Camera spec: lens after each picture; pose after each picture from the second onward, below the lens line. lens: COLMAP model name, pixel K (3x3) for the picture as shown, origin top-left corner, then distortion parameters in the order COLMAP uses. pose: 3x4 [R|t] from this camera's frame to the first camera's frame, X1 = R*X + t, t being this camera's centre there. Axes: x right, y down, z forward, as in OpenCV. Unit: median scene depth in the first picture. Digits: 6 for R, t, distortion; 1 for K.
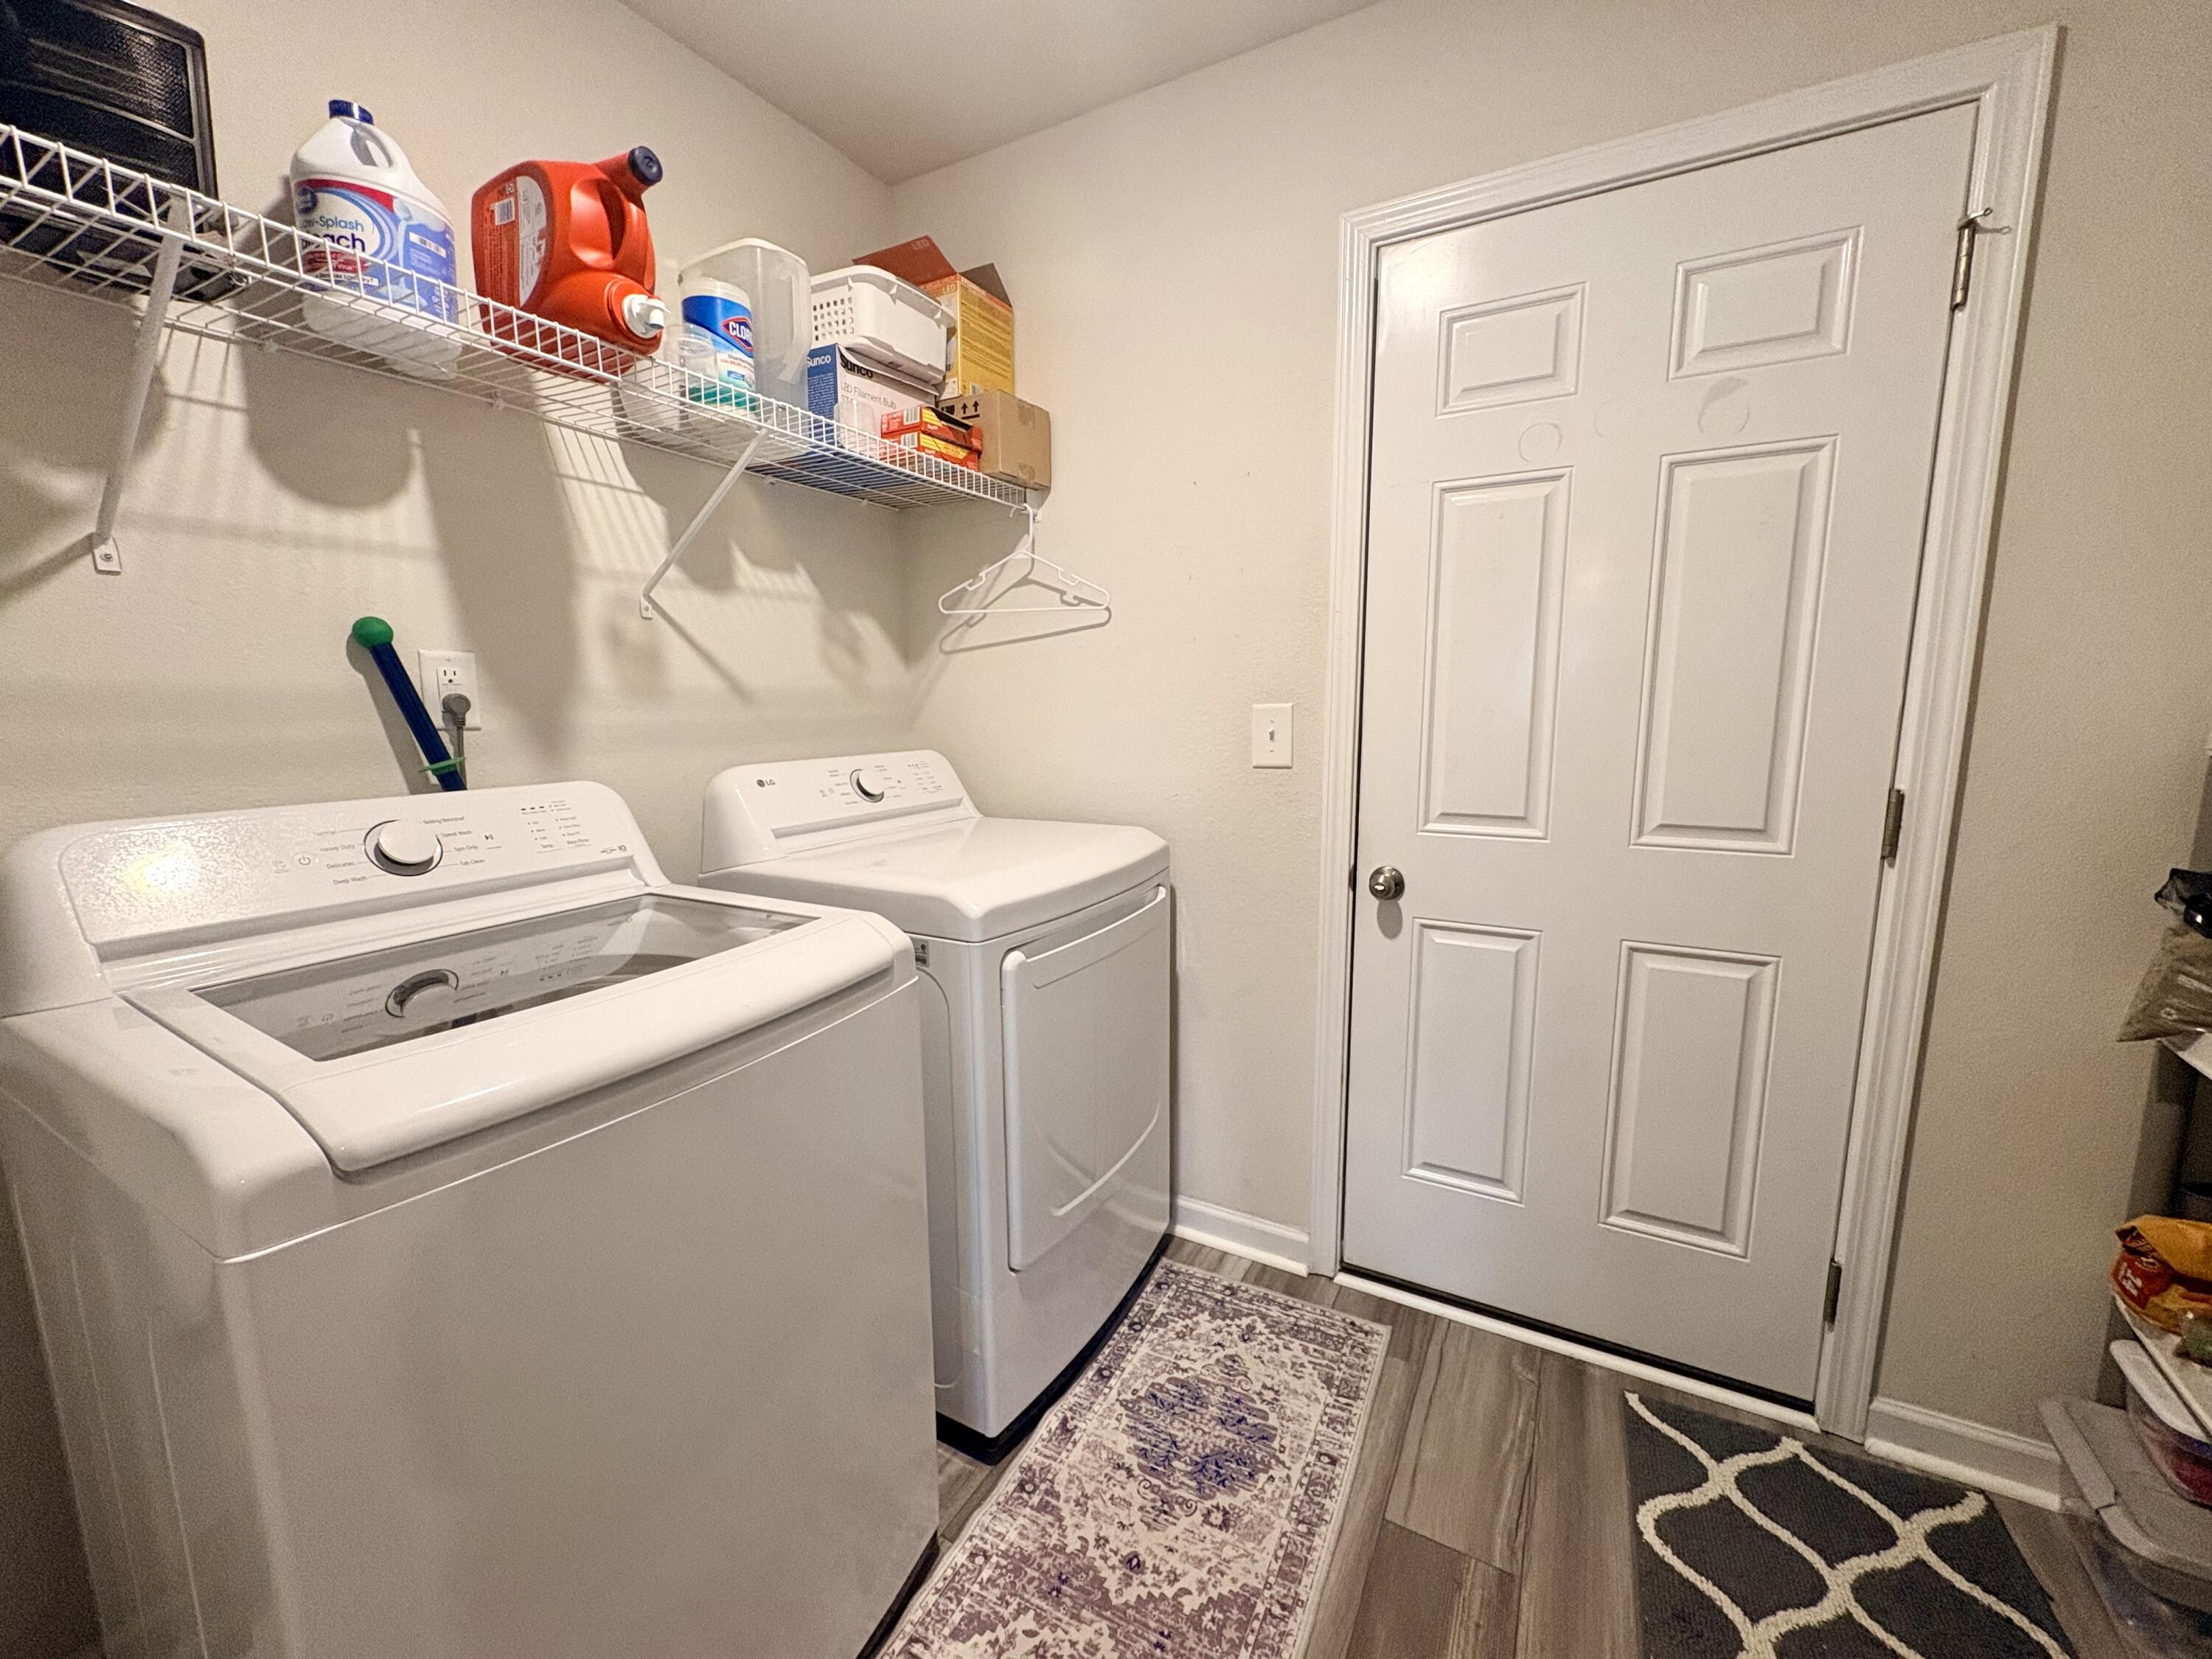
lens RADIAL K [[880.1, 0, 1096.6], [0, 880.1, 833.0], [0, 0, 1]] dist [-0.000404, 0.000567]
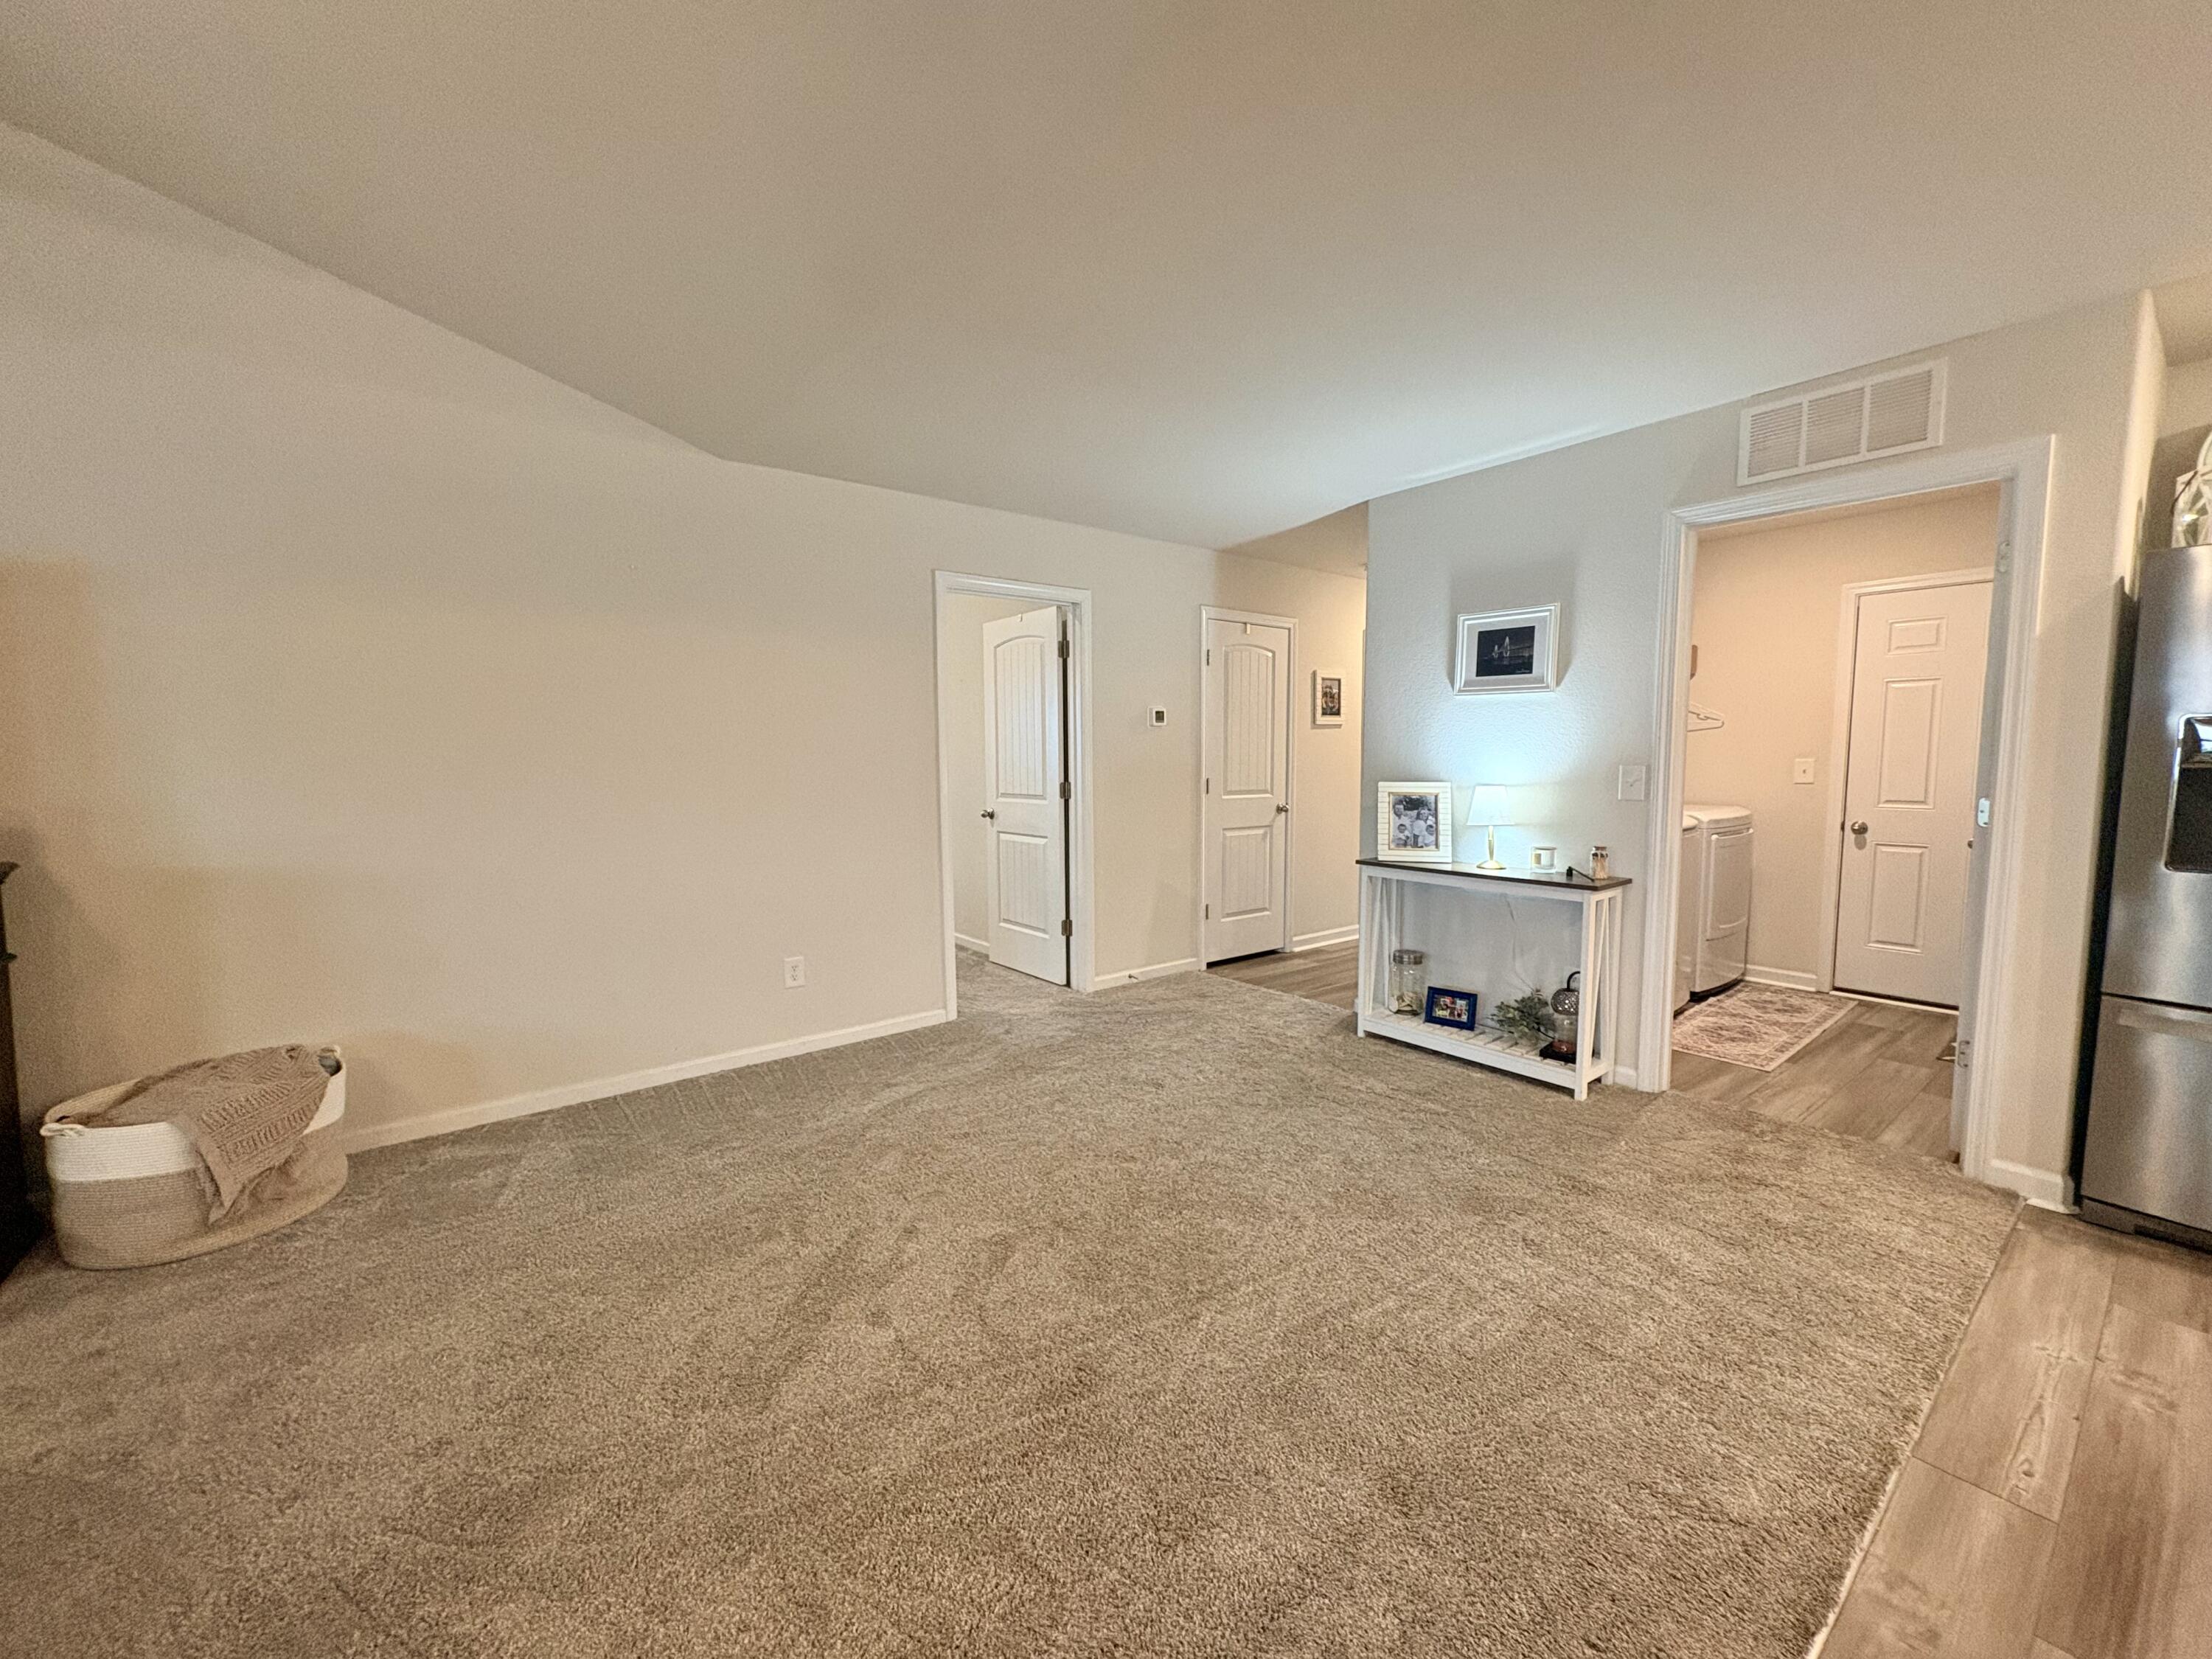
lens RADIAL K [[880.1, 0, 1105.7], [0, 880.1, 832.3], [0, 0, 1]] dist [-0.000404, 0.000567]
pose [[0.920635, 0.037016, -0.388666, -0.700923], [-0.060569, 0.996984, -0.048519, 0.327861], [0.385698, 0.068209, 0.920100, -2.226391]]
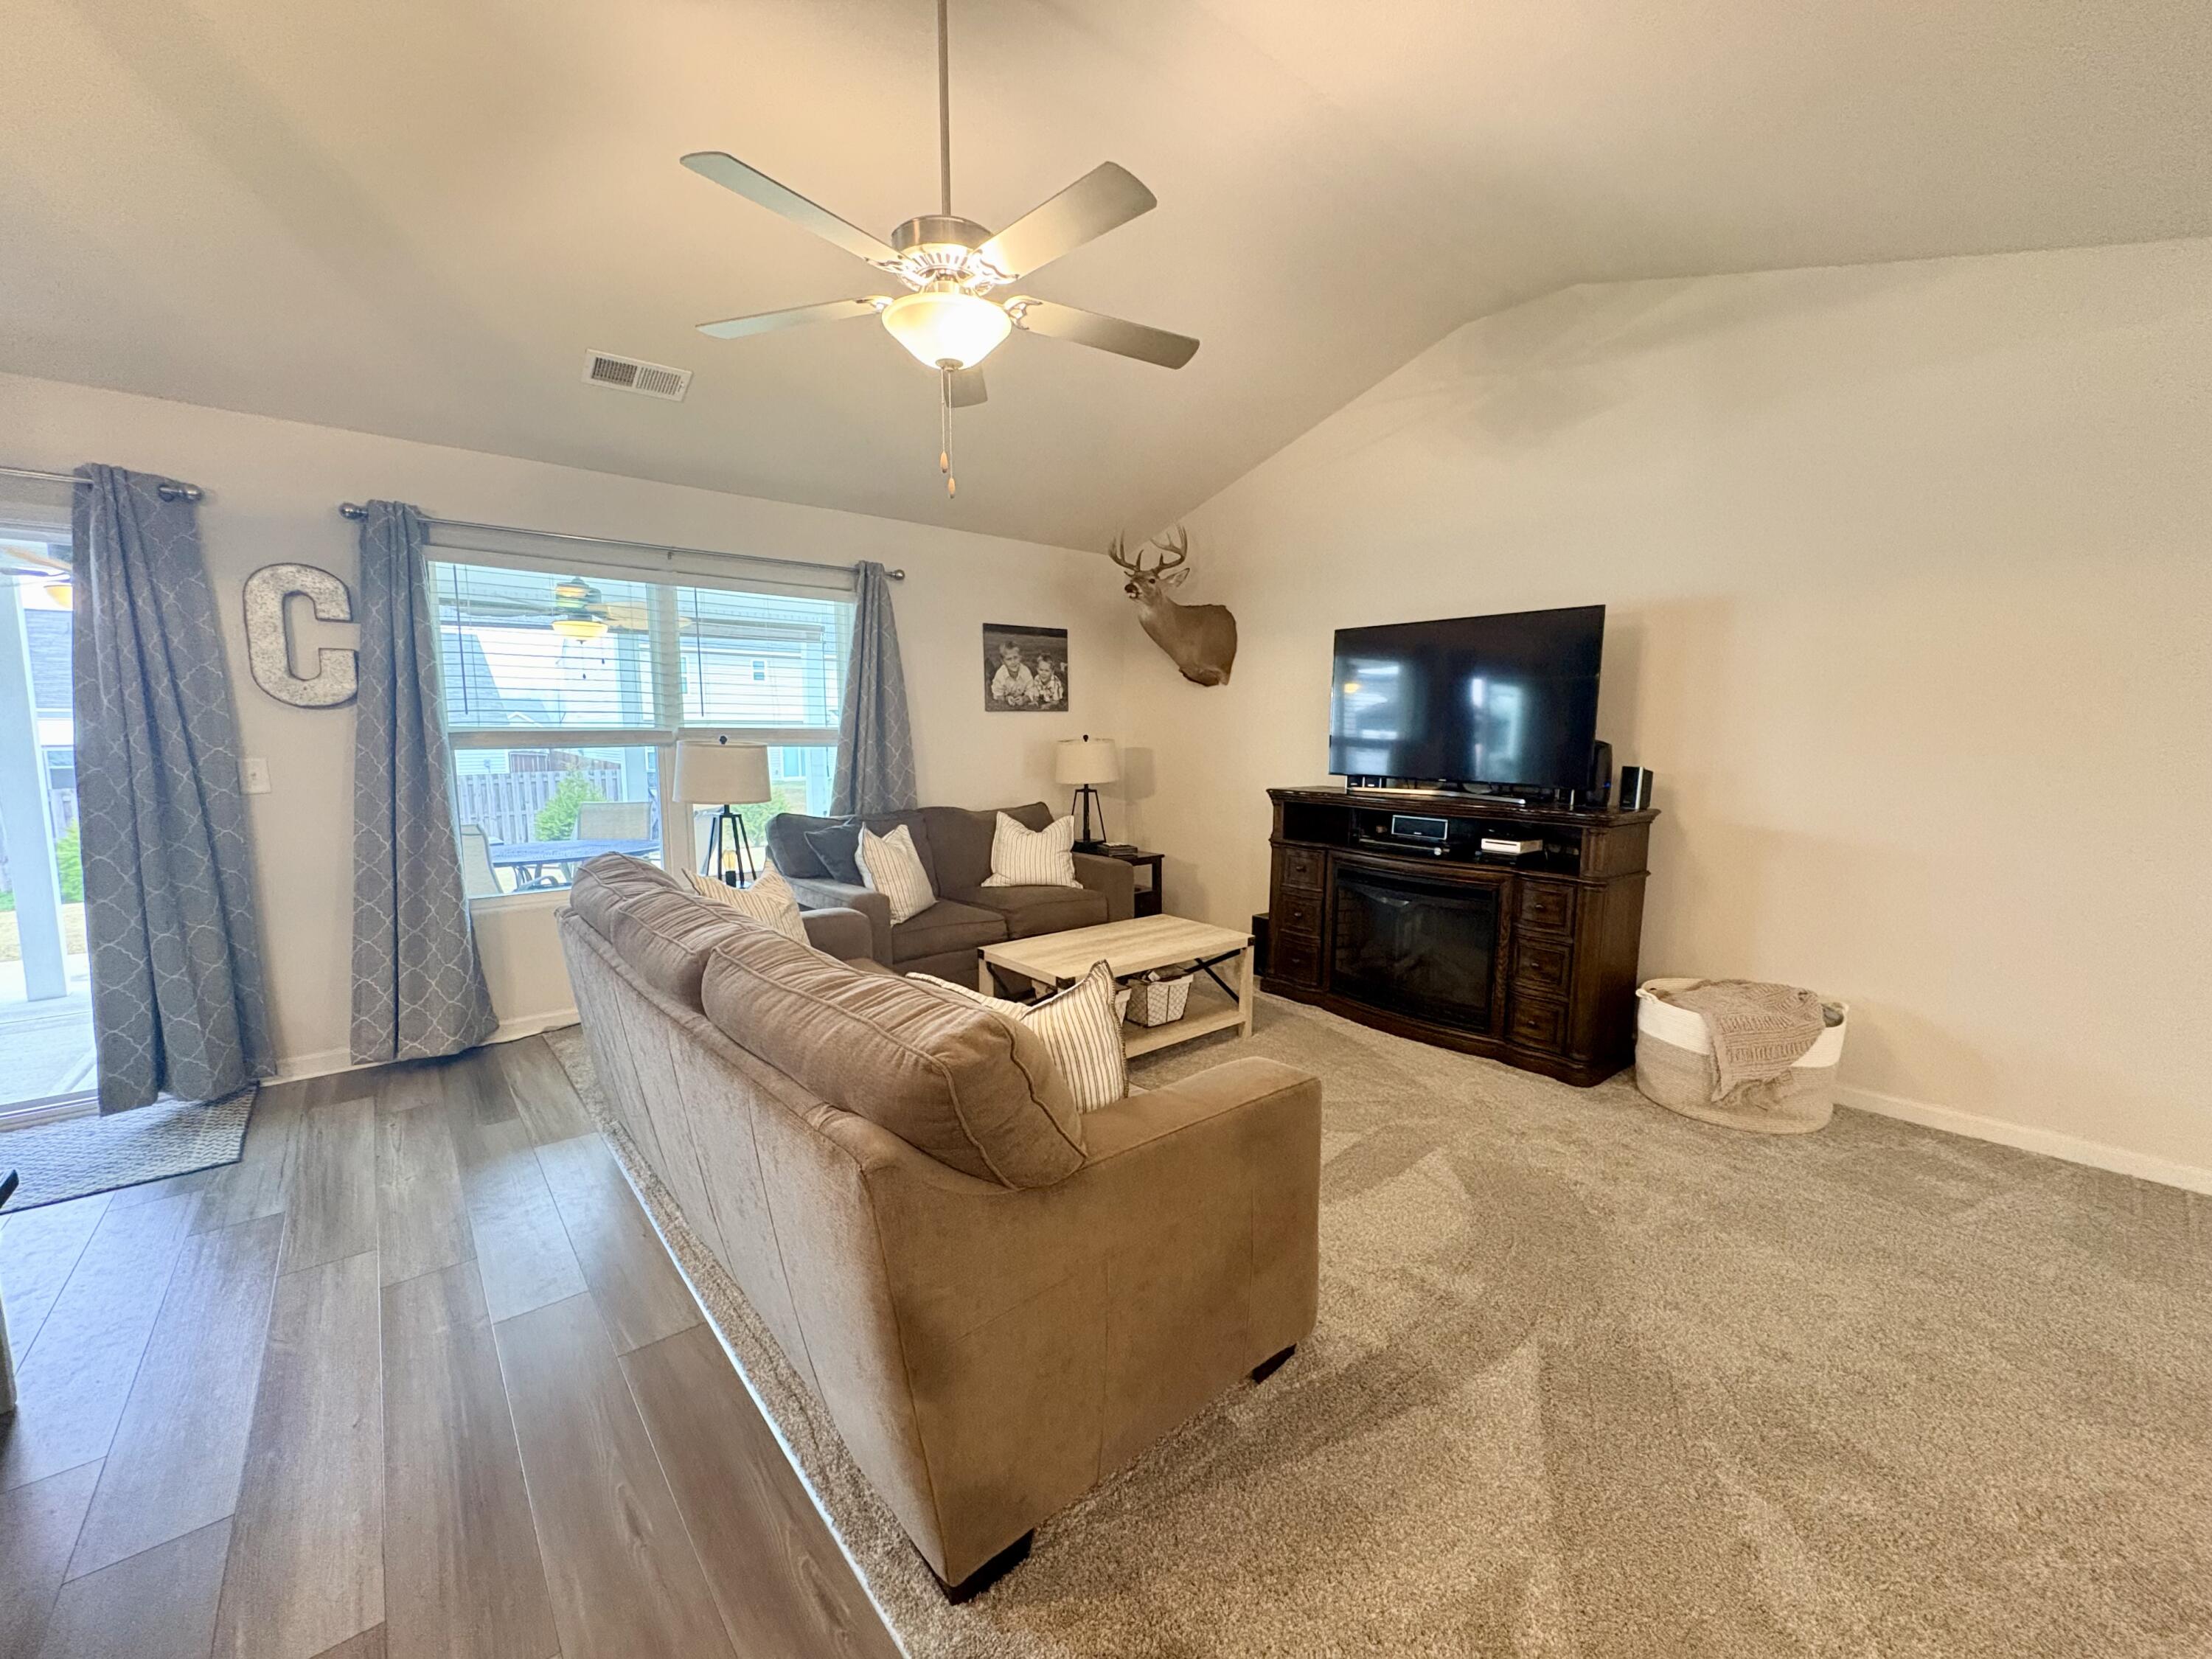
lens RADIAL K [[880.1, 0, 1102.7], [0, 880.1, 830.1], [0, 0, 1]] dist [-0.000404, 0.000567]
pose [[-0.359229, 0.110927, -0.926634, -0.490967], [-0.136966, 0.975893, 0.169922, 0.291358], [0.923144, 0.187958, -0.335376, -2.110369]]
